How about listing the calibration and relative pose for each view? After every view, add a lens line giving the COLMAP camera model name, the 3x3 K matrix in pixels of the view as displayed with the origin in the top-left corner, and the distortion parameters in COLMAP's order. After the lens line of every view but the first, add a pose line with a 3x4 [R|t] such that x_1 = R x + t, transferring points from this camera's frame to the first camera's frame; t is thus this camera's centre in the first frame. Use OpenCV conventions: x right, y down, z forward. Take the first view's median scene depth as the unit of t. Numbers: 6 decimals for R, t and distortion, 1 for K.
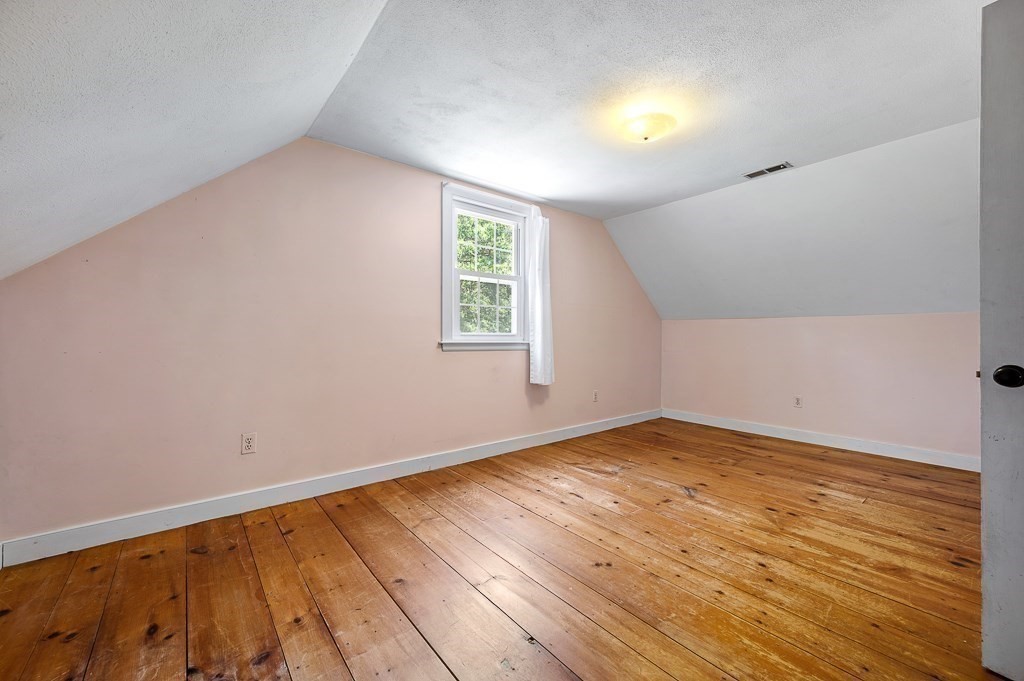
lens RADIAL K [[402.6, 0, 504.6], [0, 402.6, 338.0], [0, 0, 1]] dist [-0.001274, 0.000240]
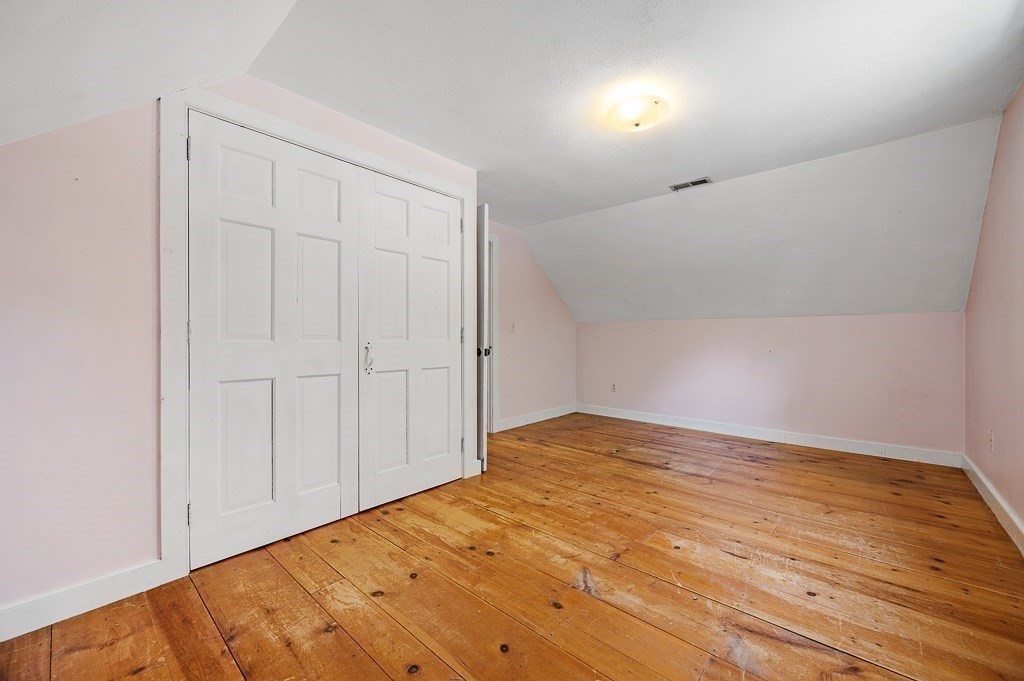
lens RADIAL K [[402.6, 0, 504.6], [0, 402.6, 338.0], [0, 0, 1]] dist [-0.001274, 0.000240]
pose [[-0.987080, -0.005404, -0.160138, 0.815515], [-0.005767, 0.999982, 0.001802, 0.000884], [0.160126, 0.002702, -0.987093, 1.902759]]
